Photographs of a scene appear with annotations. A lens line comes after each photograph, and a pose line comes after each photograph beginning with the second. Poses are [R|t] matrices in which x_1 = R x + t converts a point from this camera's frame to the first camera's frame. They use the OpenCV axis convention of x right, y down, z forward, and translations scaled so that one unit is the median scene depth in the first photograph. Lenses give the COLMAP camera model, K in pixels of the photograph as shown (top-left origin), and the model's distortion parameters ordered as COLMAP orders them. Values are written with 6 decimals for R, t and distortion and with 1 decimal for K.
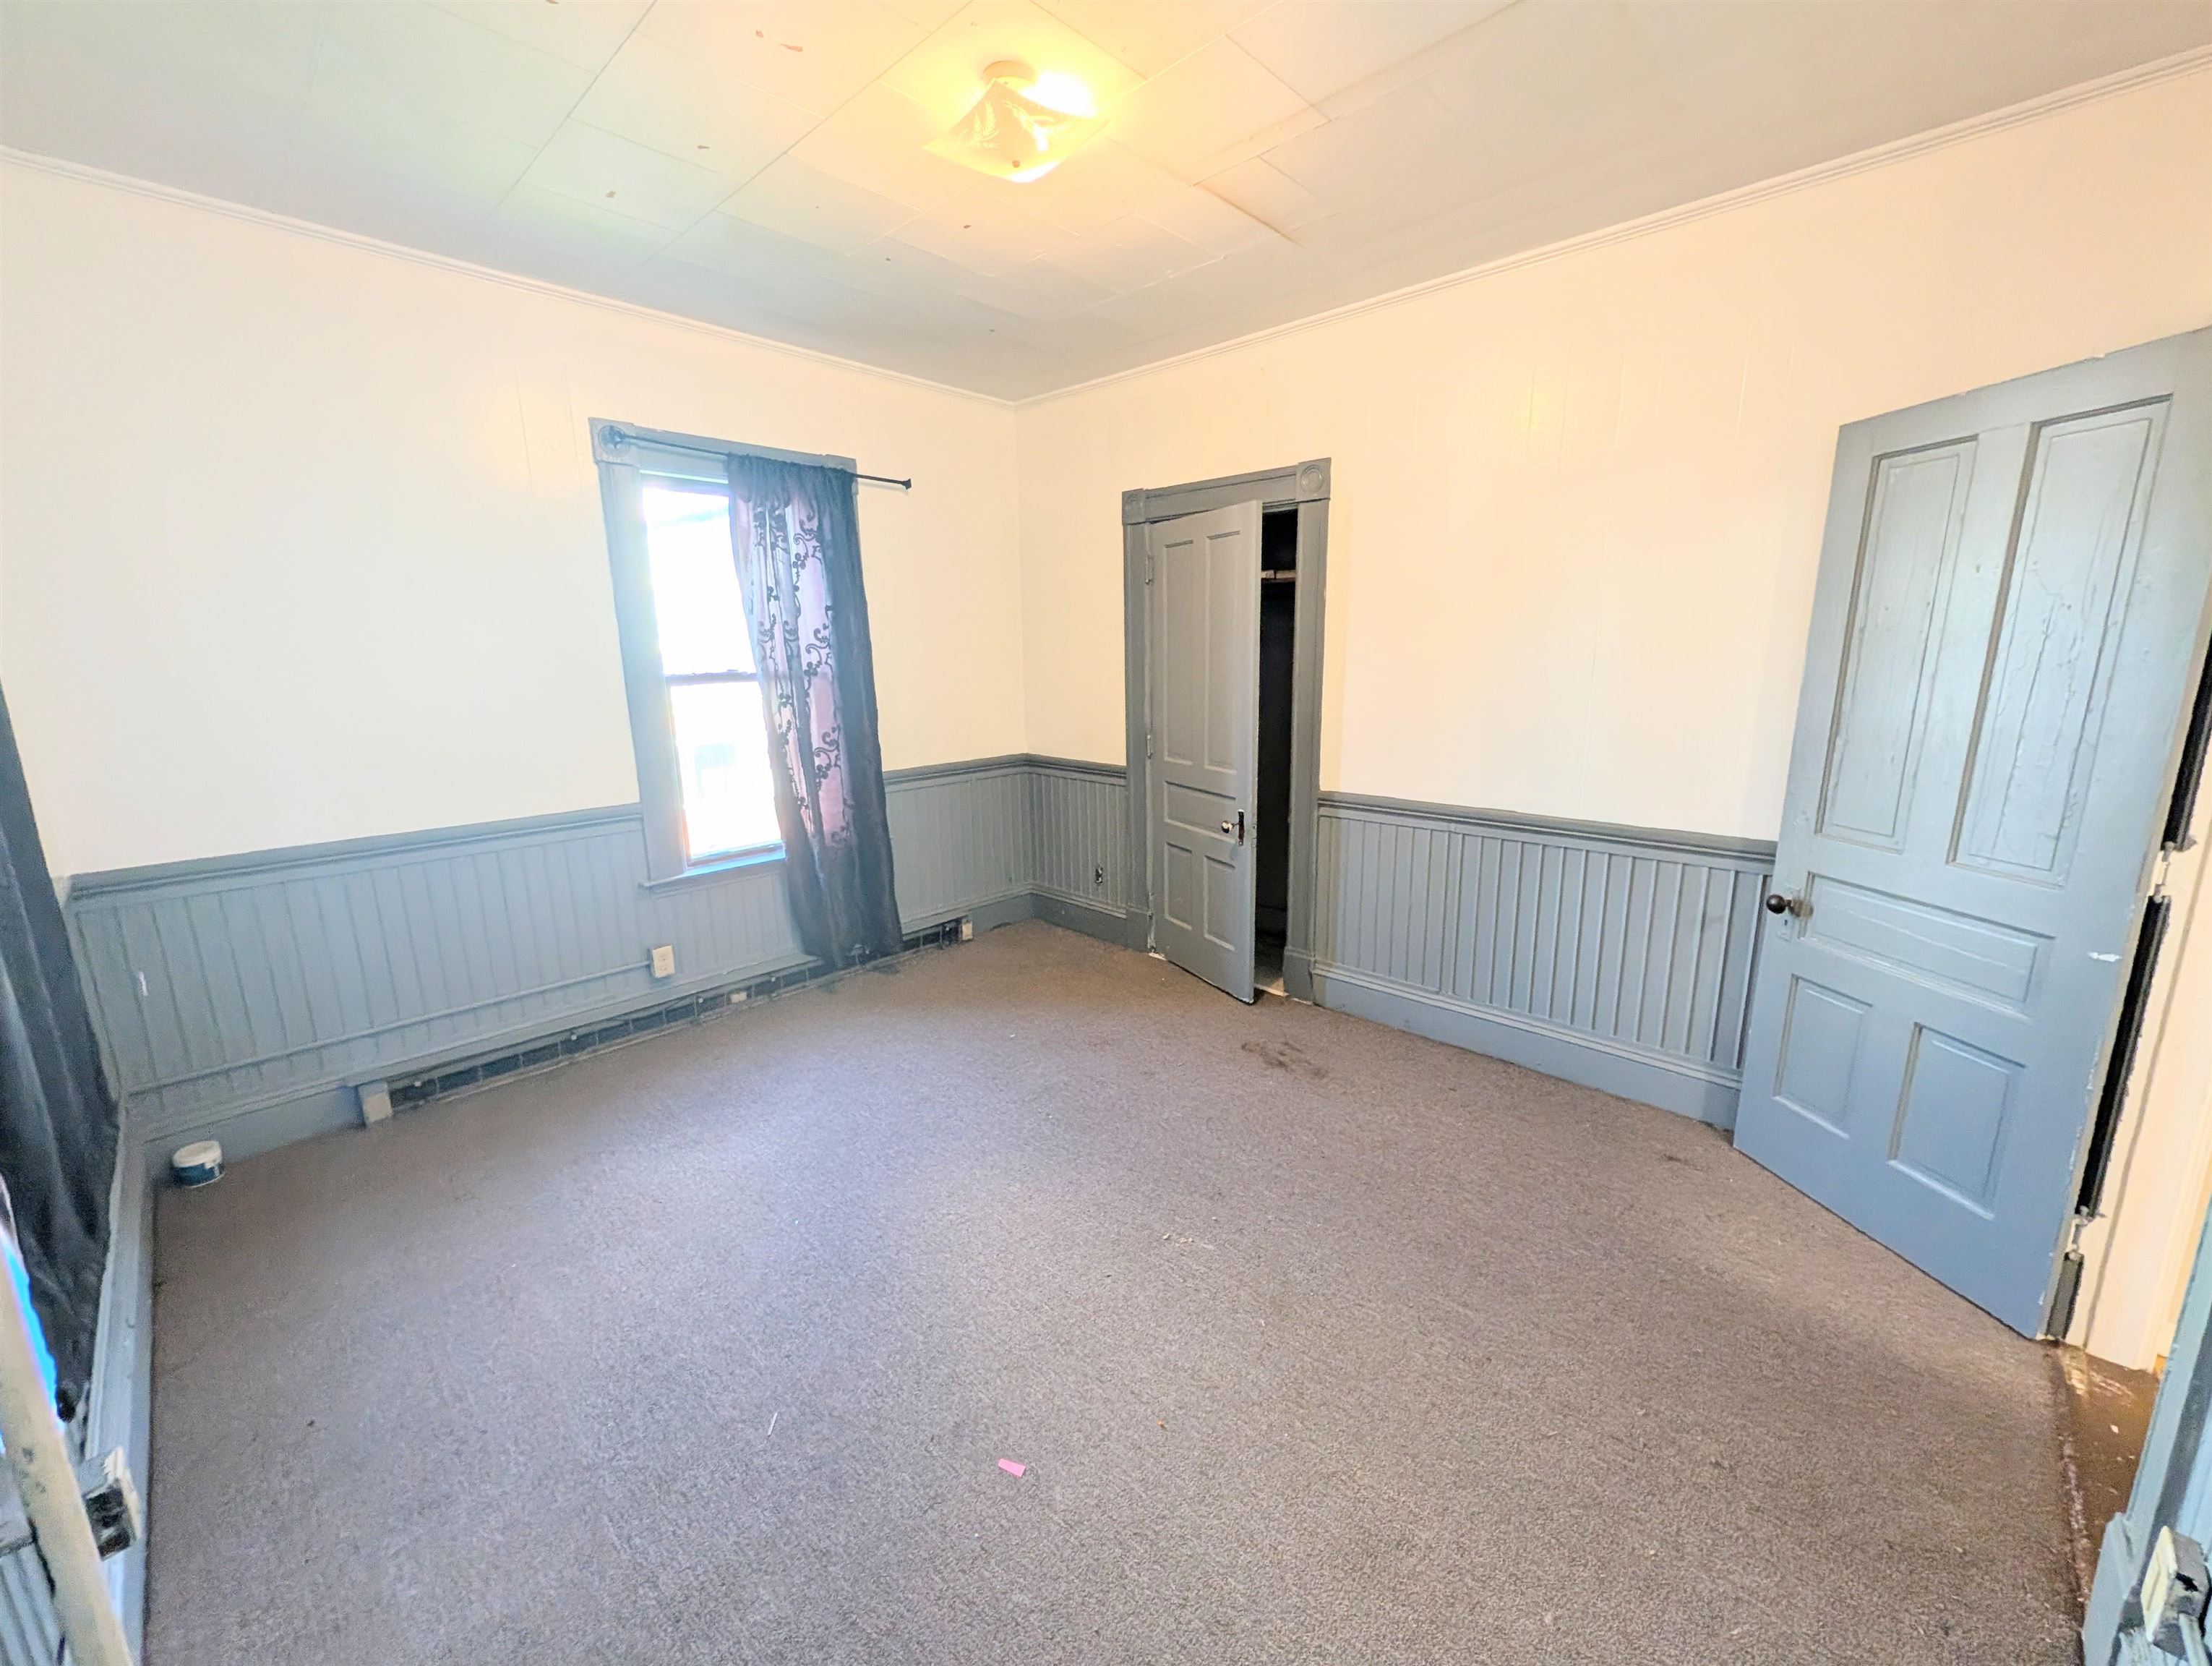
lens RADIAL K [[872.3, 0, 1115.4], [0, 872.3, 828.4], [0, 0, 1]] dist [0.000582, -0.001187]
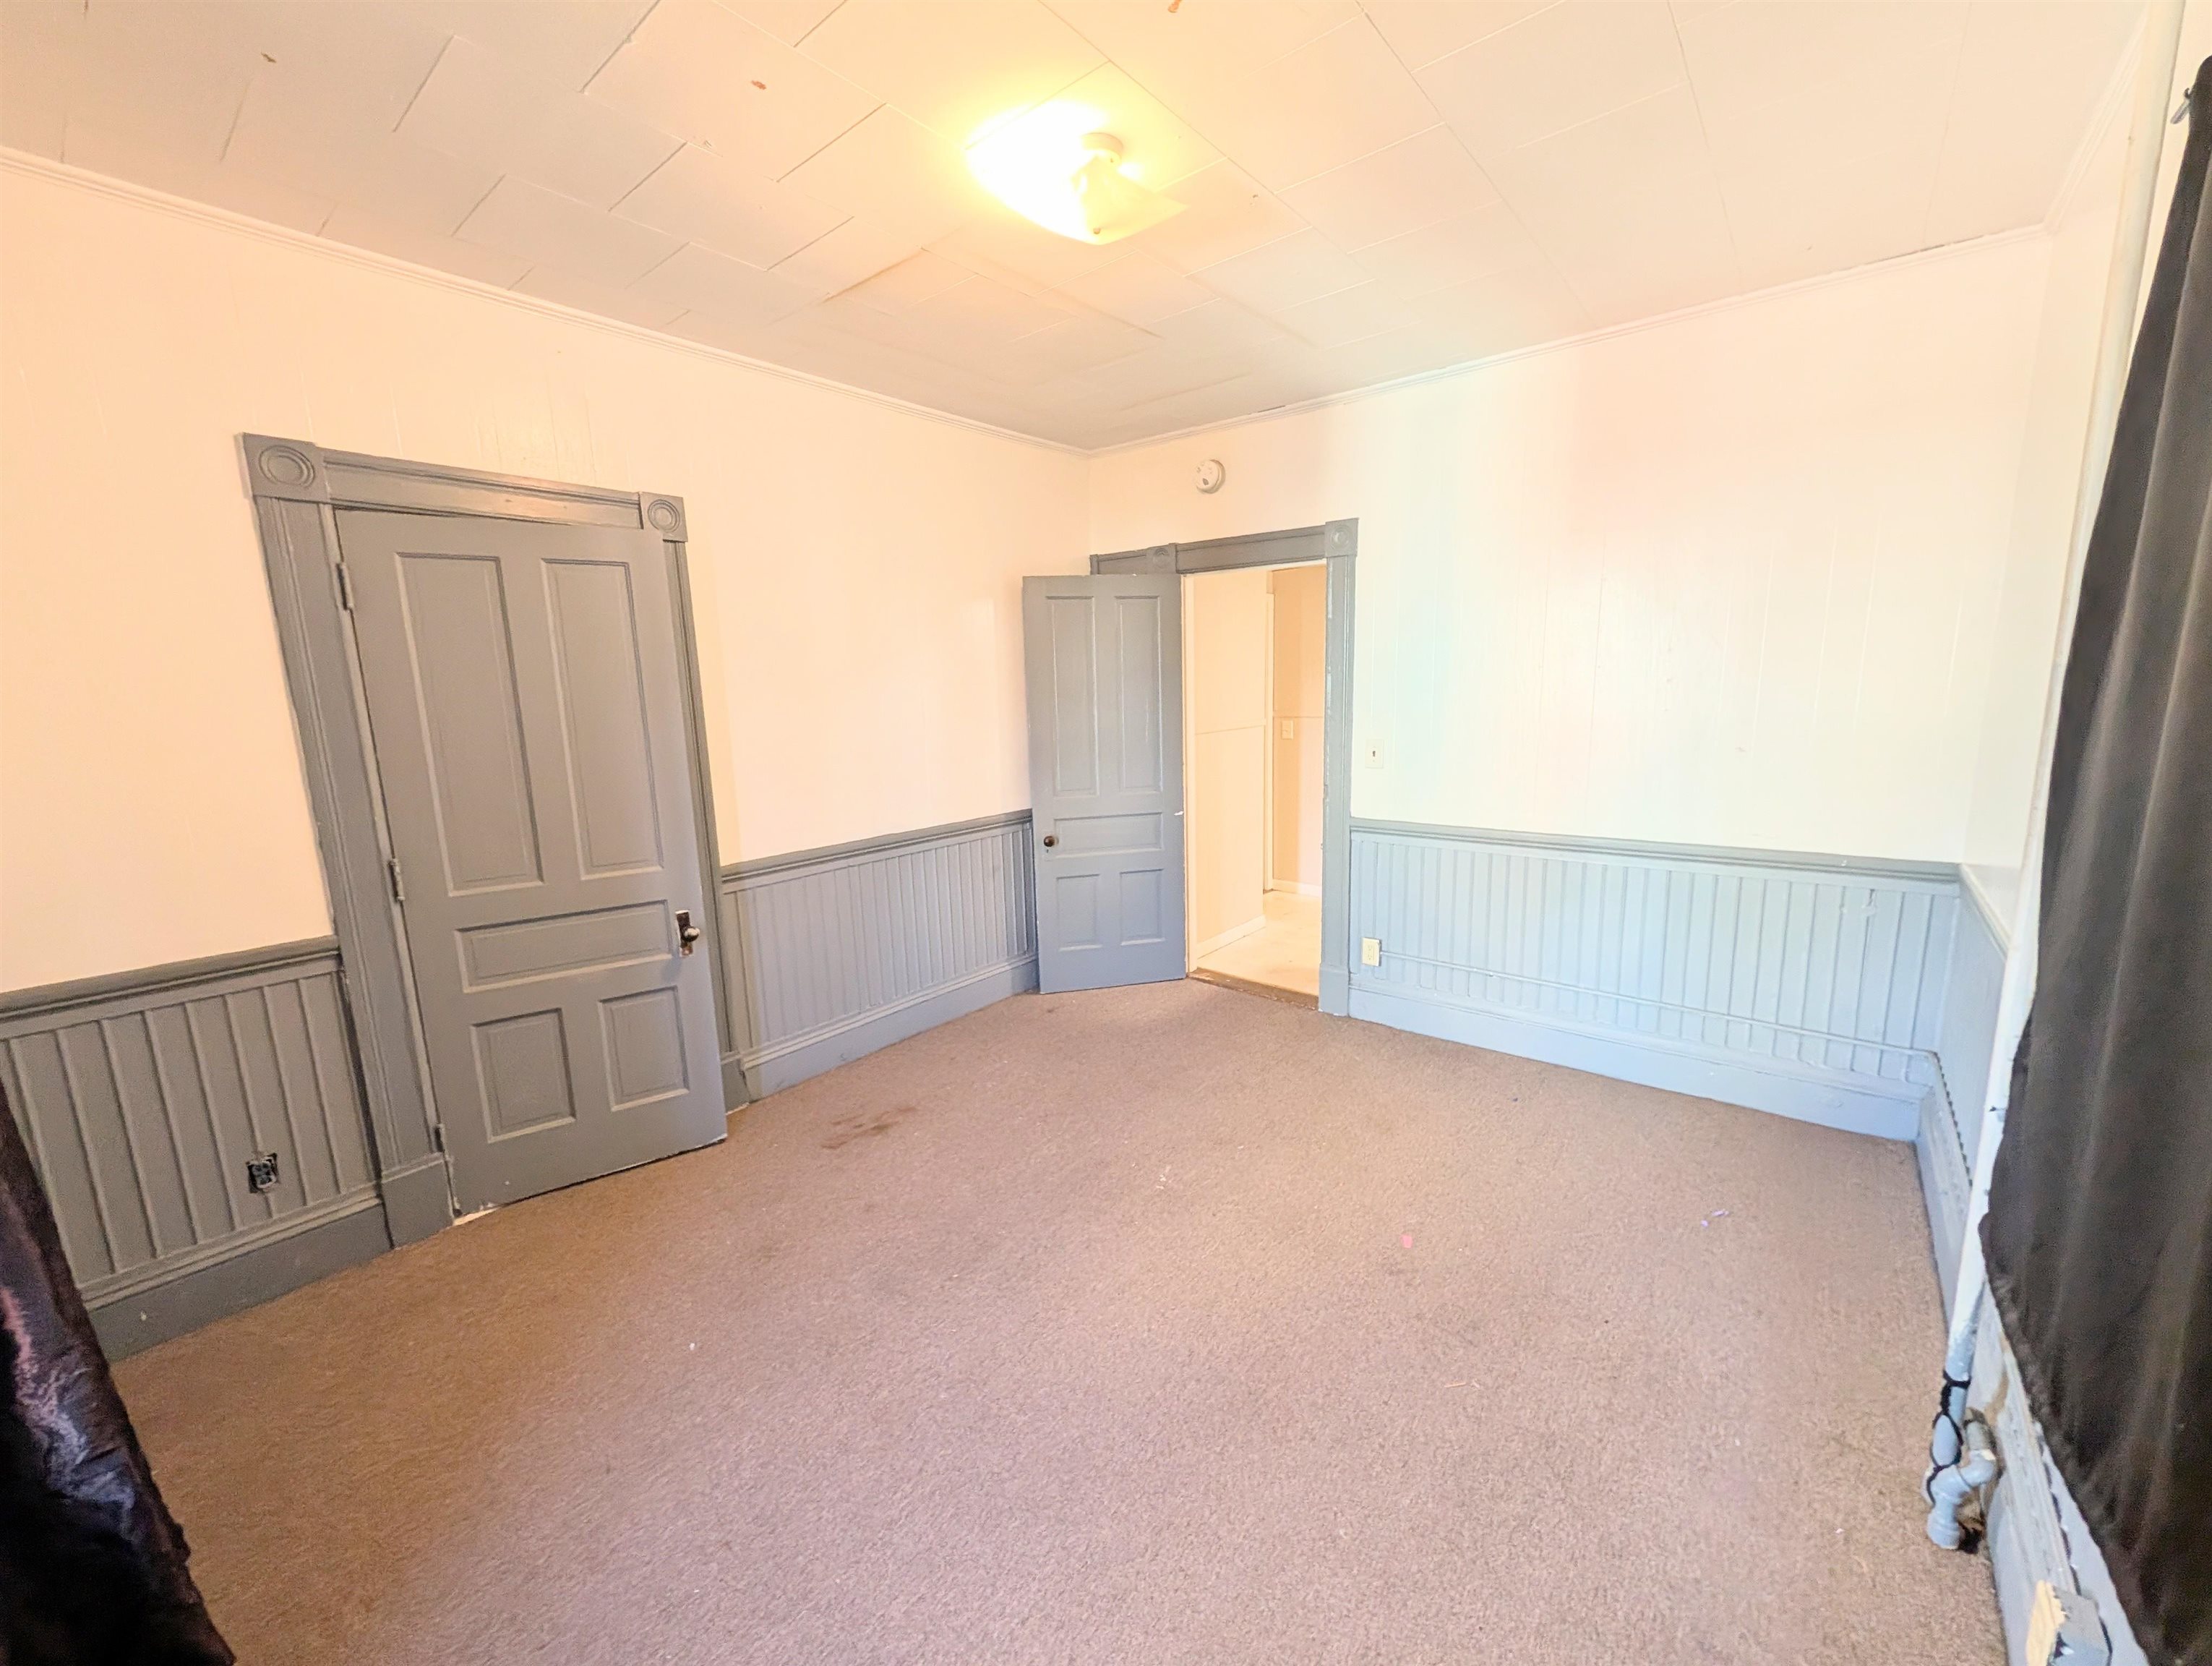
lens RADIAL K [[872.3, 0, 1103.6], [0, 872.3, 824.6], [0, 0, 1]] dist [0.000582, -0.001187]
pose [[-0.070601, -0.149555, 0.986230, -0.663047], [0.230192, 0.959568, 0.161991, -0.138644], [-0.970581, 0.238459, -0.033321, 0.640386]]
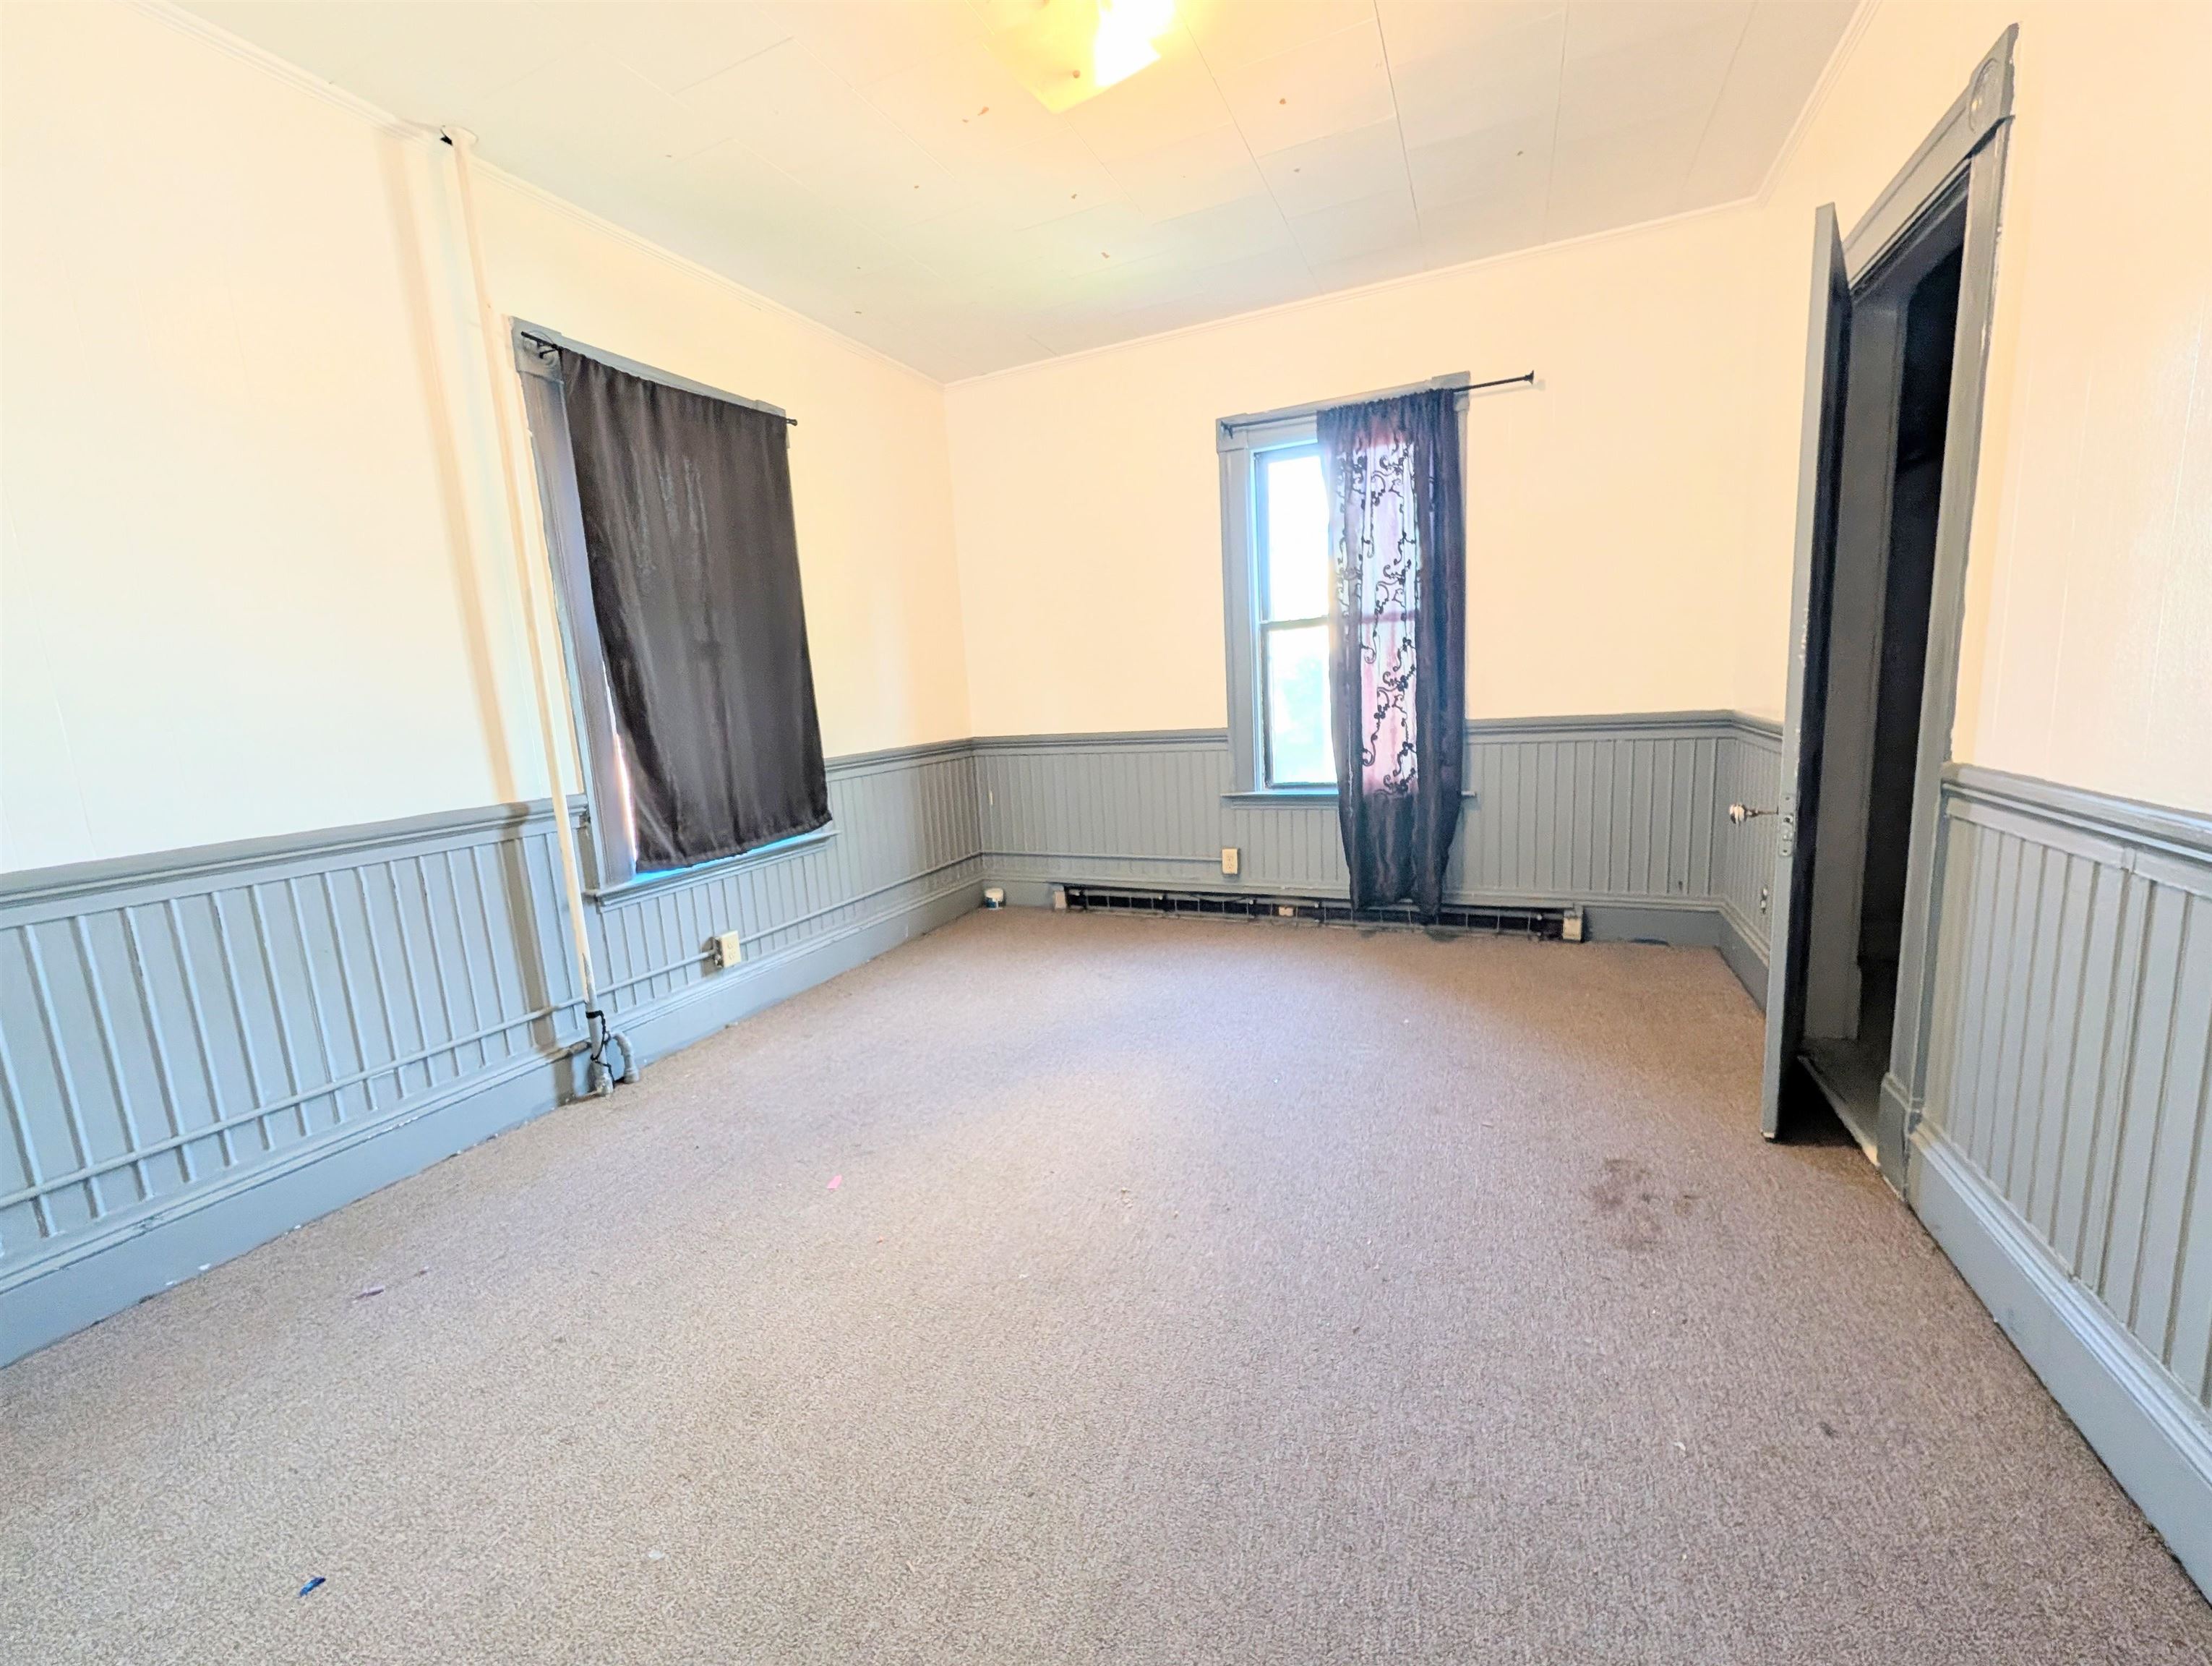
lens RADIAL K [[872.3, 0, 1107.6], [0, 872.3, 830.3], [0, 0, 1]] dist [0.000582, -0.001187]
pose [[0.330914, 0.146482, -0.932223, 0.531641], [-0.142961, 0.984258, 0.103911, 0.009136], [0.932769, 0.098885, 0.346646, 0.408110]]
